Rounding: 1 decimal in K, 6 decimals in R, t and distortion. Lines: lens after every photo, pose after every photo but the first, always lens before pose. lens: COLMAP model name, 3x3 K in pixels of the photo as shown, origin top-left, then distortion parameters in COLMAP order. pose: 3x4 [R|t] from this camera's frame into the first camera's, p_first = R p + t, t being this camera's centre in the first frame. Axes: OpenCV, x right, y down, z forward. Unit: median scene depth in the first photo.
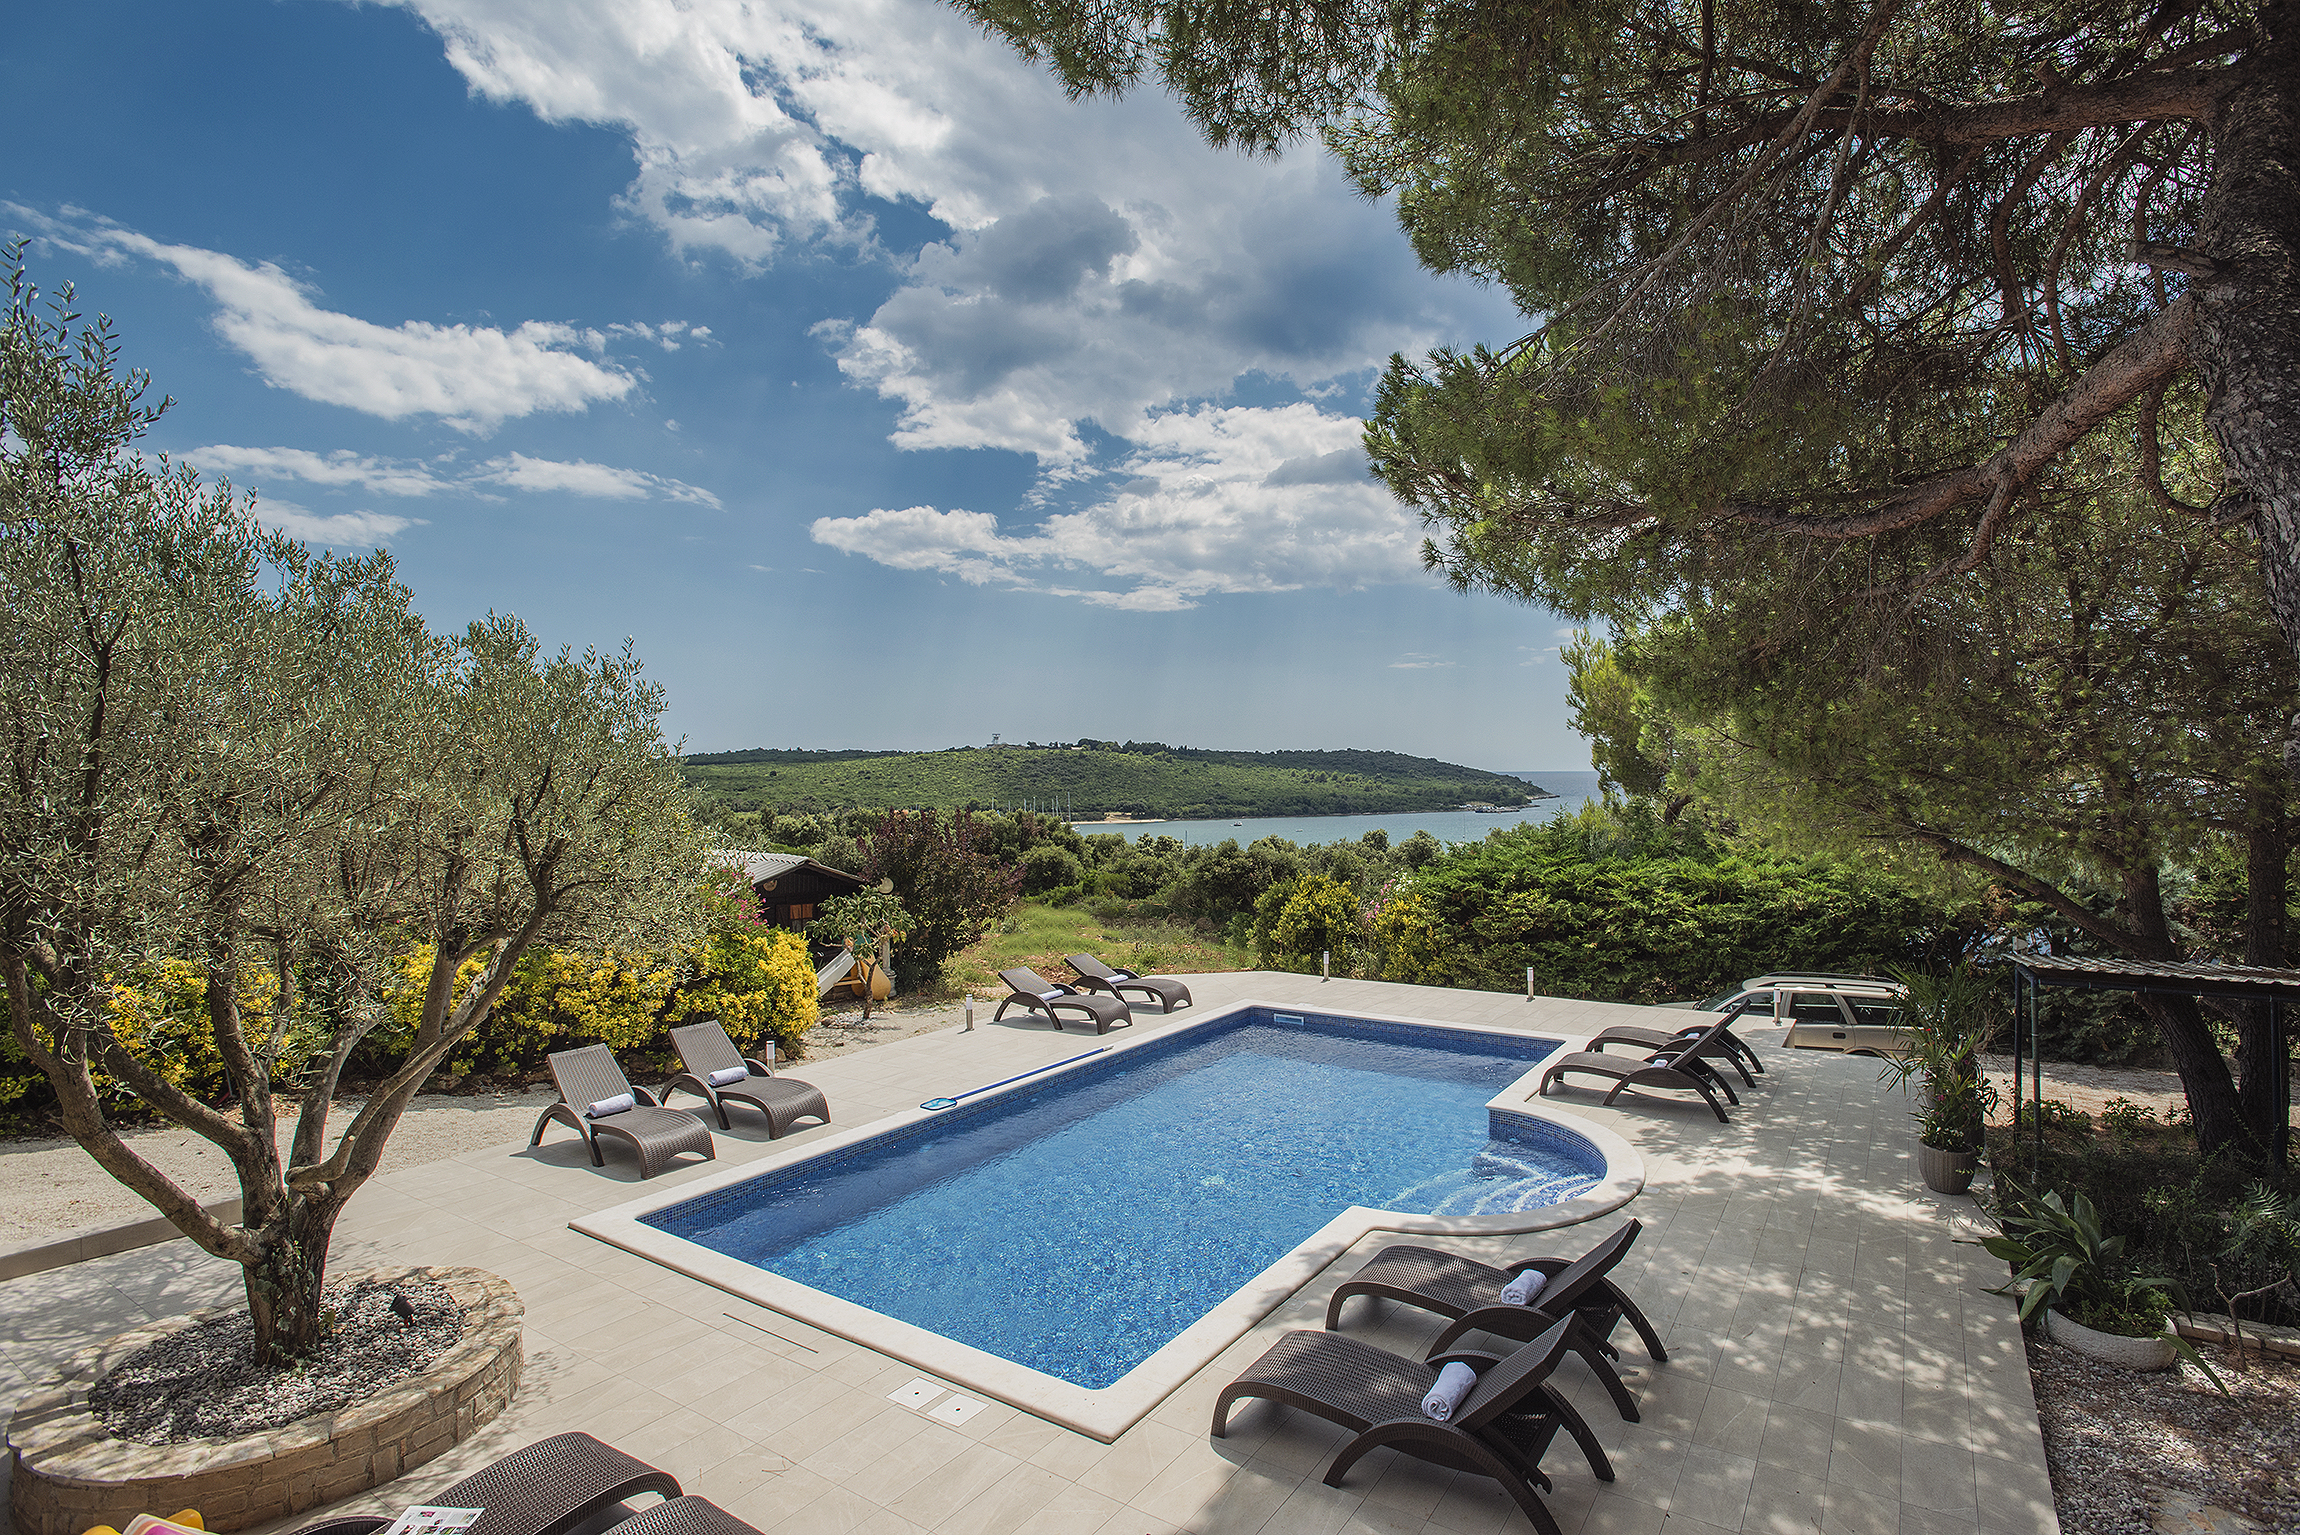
lens RADIAL K [[1124.8, 0, 1224.5], [0, 1124.8, 741.3], [0, 0, 1]] dist [-0.043405, 0.011862]
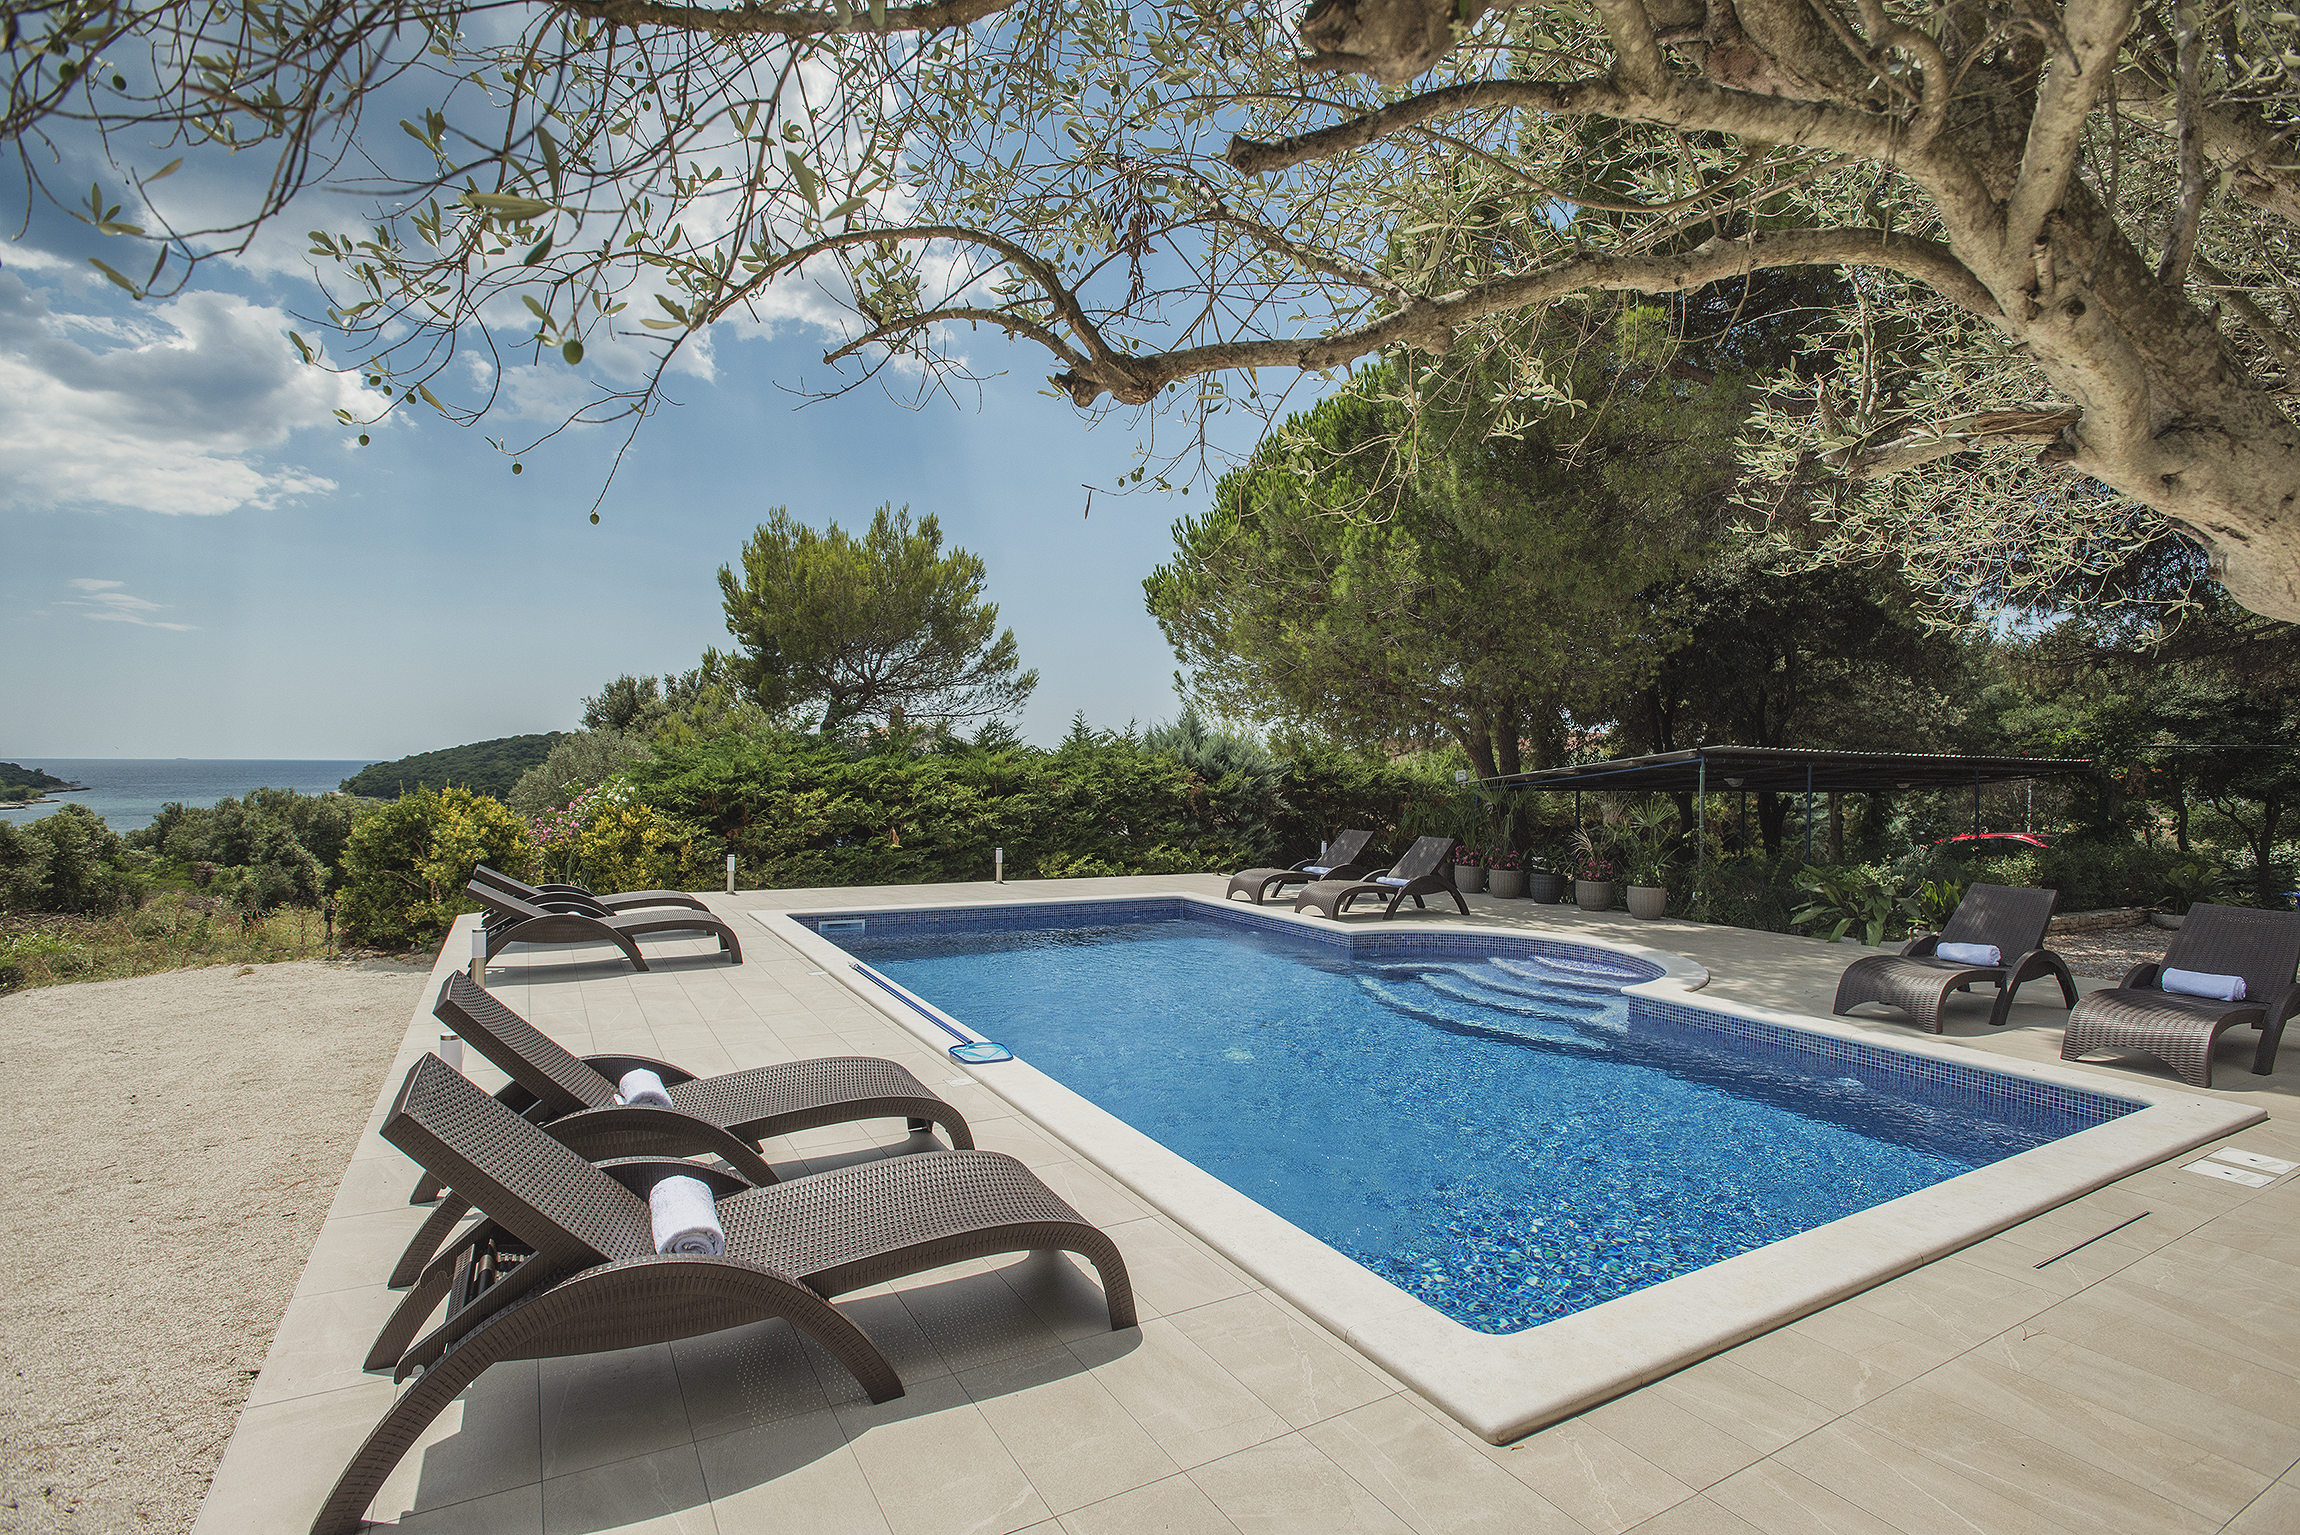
lens RADIAL K [[1102.5, 0, 1149.5], [0, 1102.5, 781.4], [0, 0, 1]] dist [-0.033103, 0.001257]
pose [[0.468553, 0.008793, 0.883392, -0.631642], [-0.046126, 0.998830, 0.014523, 0.180829], [-0.882231, -0.047552, 0.468410, 0.666963]]
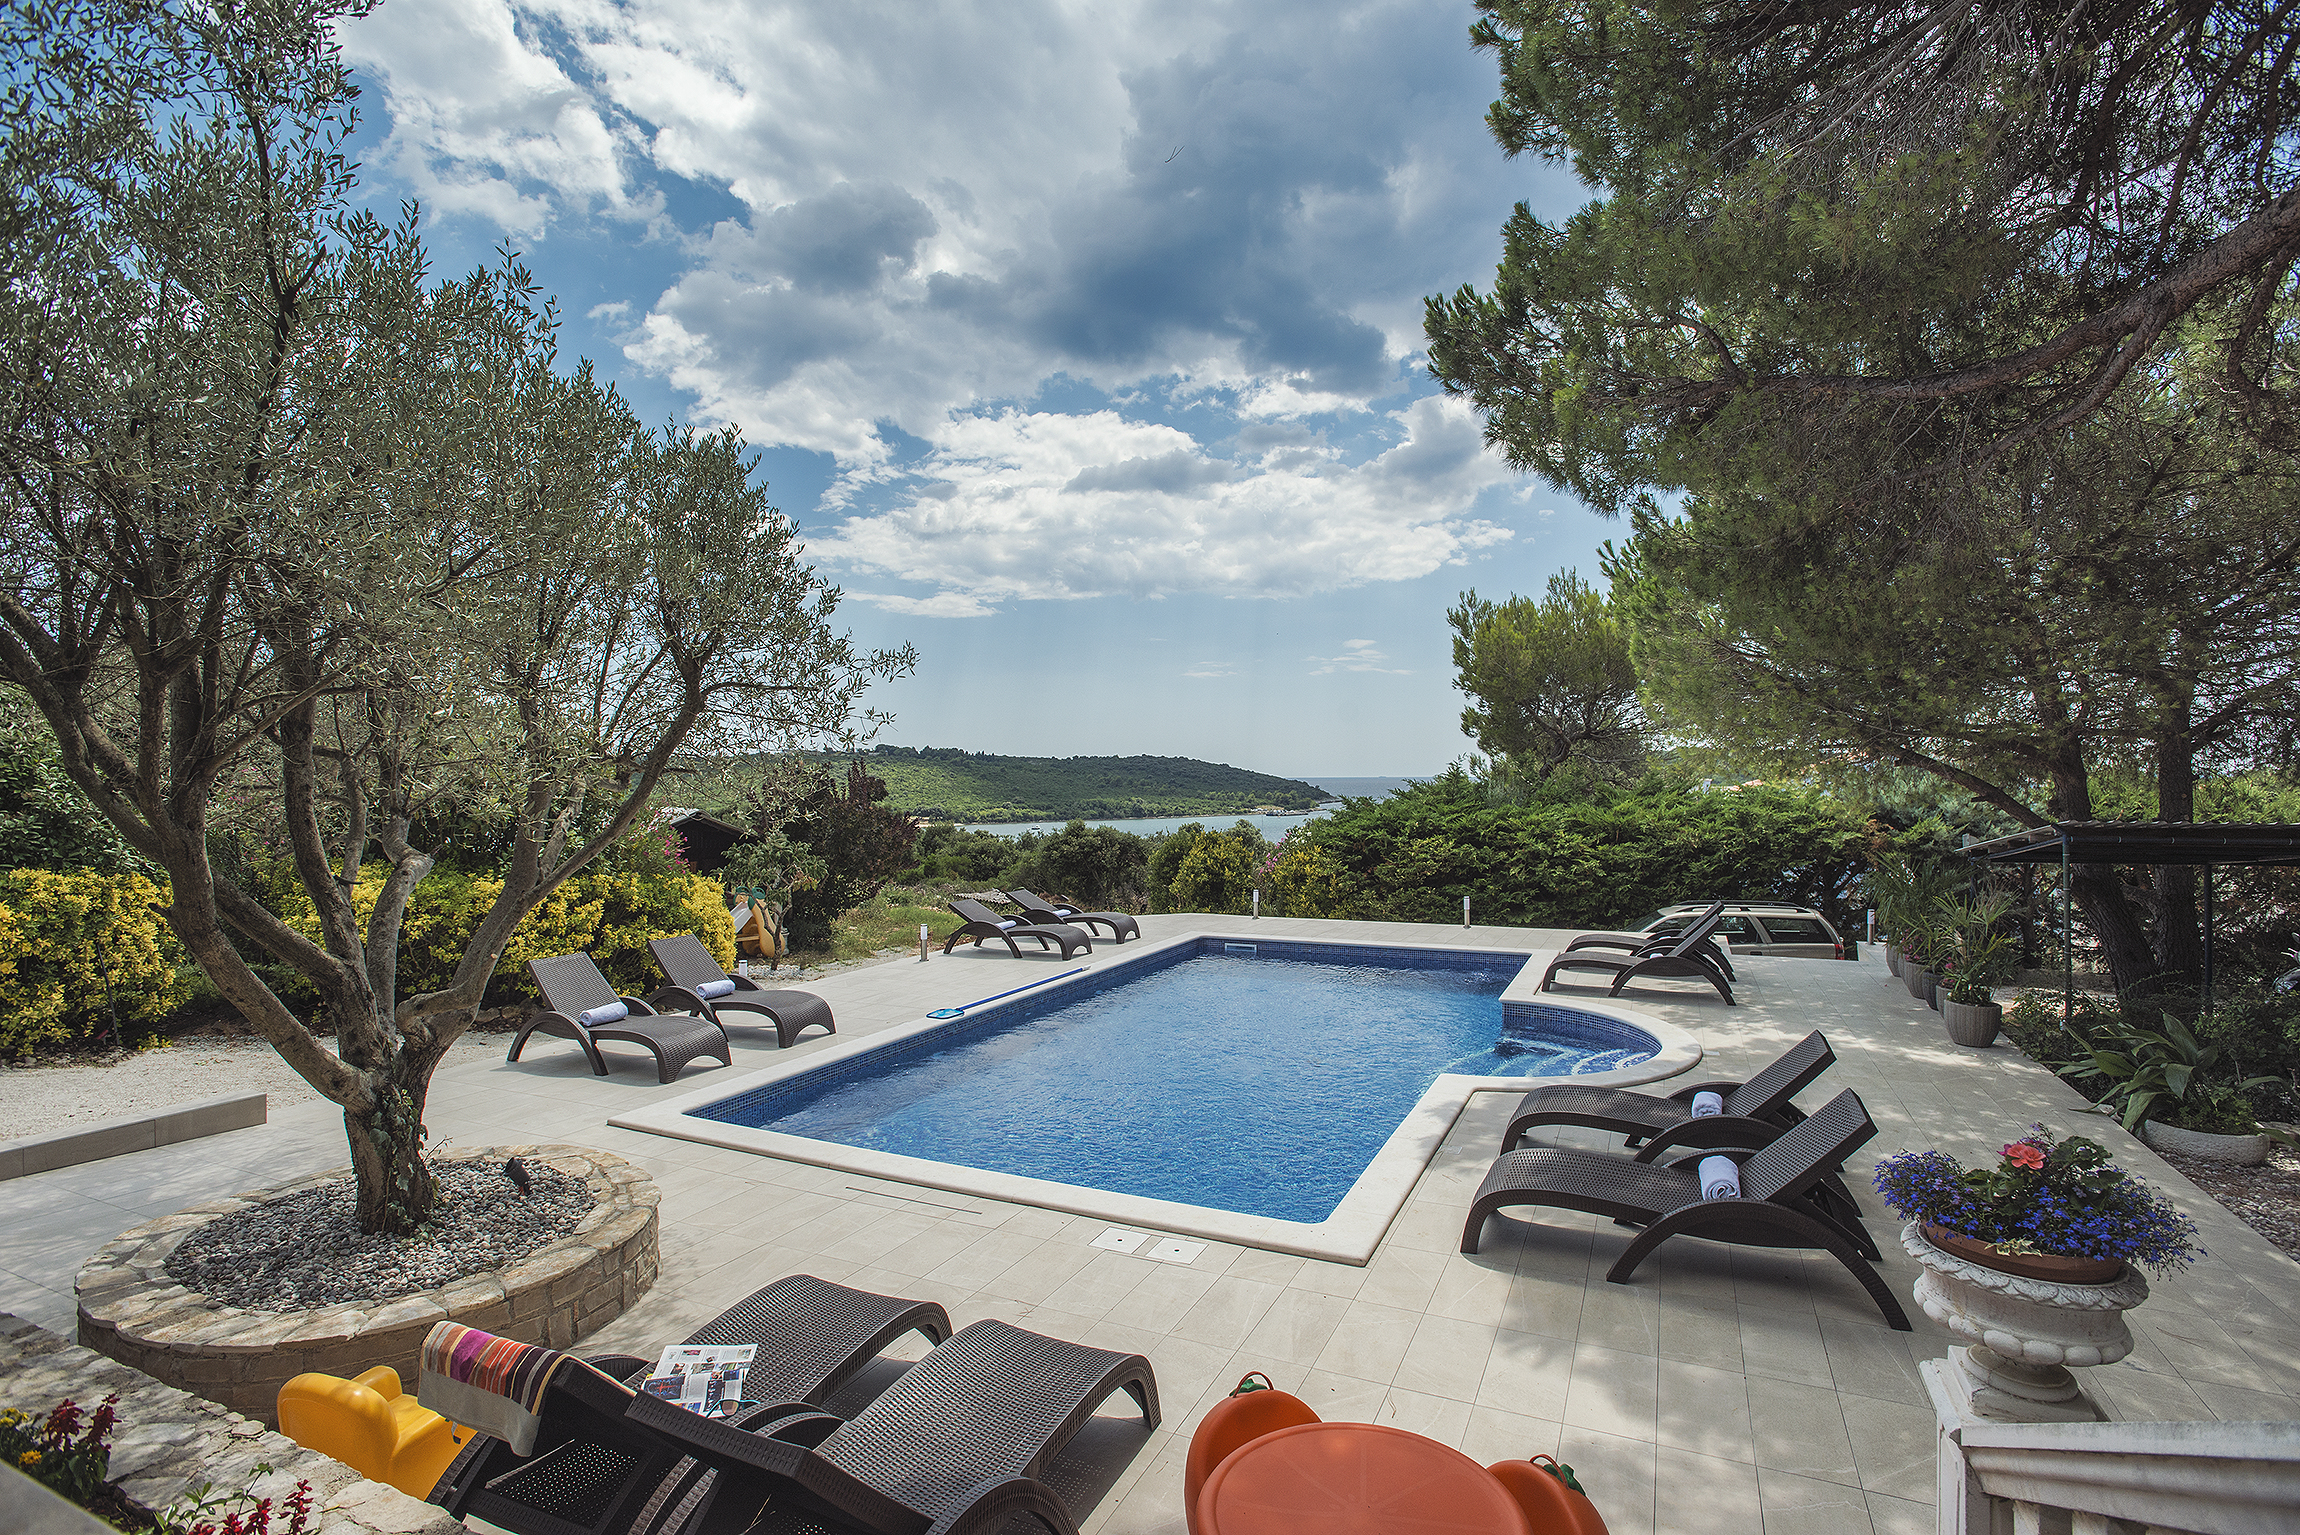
lens RADIAL K [[1102.5, 0, 1149.5], [0, 1102.5, 781.4], [0, 0, 1]] dist [-0.033103, 0.001257]
pose [[0.993052, 0.000234, 0.117677, -0.184638], [-0.003798, 0.999541, 0.030063, 0.094171], [-0.117616, -0.030301, 0.992597, 0.055623]]
